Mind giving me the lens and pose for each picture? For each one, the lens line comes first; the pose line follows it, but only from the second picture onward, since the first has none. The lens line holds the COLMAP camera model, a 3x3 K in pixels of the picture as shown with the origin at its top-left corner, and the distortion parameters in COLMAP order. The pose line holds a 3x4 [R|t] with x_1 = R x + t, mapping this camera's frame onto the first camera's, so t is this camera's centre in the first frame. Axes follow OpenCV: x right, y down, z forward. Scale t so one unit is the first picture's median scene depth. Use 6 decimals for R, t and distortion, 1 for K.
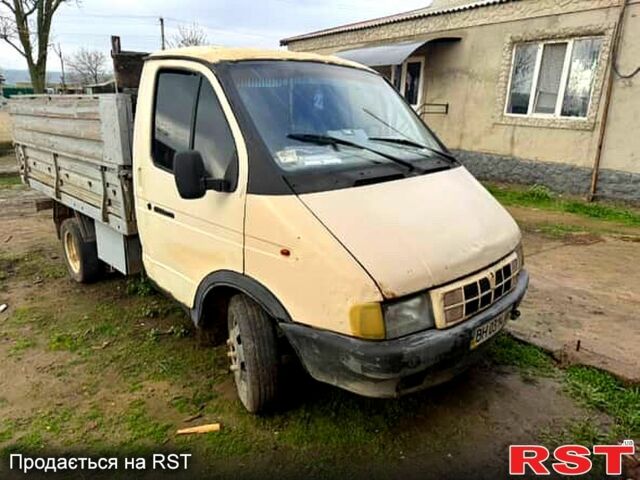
lens RADIAL K [[452.3, 0, 320.0], [0, 452.3, 240.0], [0, 0, 1]] dist [-0.001477, -0.009864]
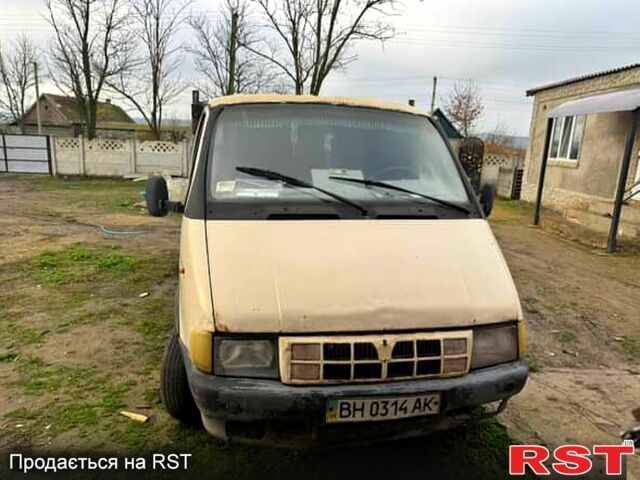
lens RADIAL K [[452.3, 0, 320.0], [0, 452.3, 240.0], [0, 0, 1]] dist [-0.001477, -0.009864]
pose [[0.831906, 0.119845, -0.541820, 0.595179], [-0.179384, 0.982056, -0.058204, -0.031366], [0.525122, 0.145615, 0.838477, 0.194572]]
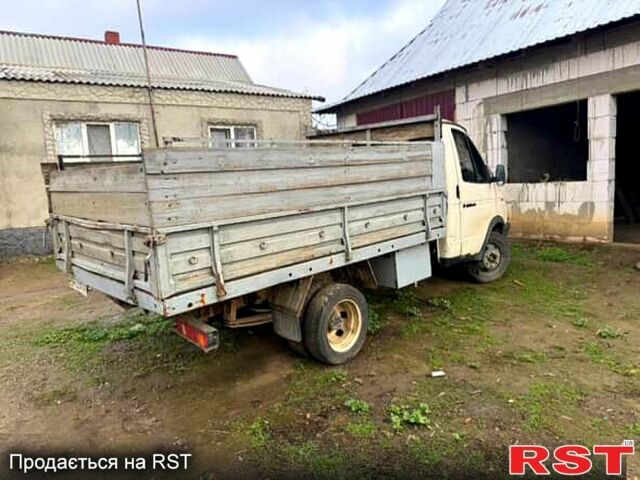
lens RADIAL K [[452.3, 0, 320.0], [0, 452.3, 240.0], [0, 0, 1]] dist [-0.001477, -0.009864]
pose [[-0.021893, -0.157113, 0.987338, -2.189586], [0.340539, 0.927346, 0.155118, -0.428629], [-0.939975, 0.339624, 0.033200, 1.573744]]
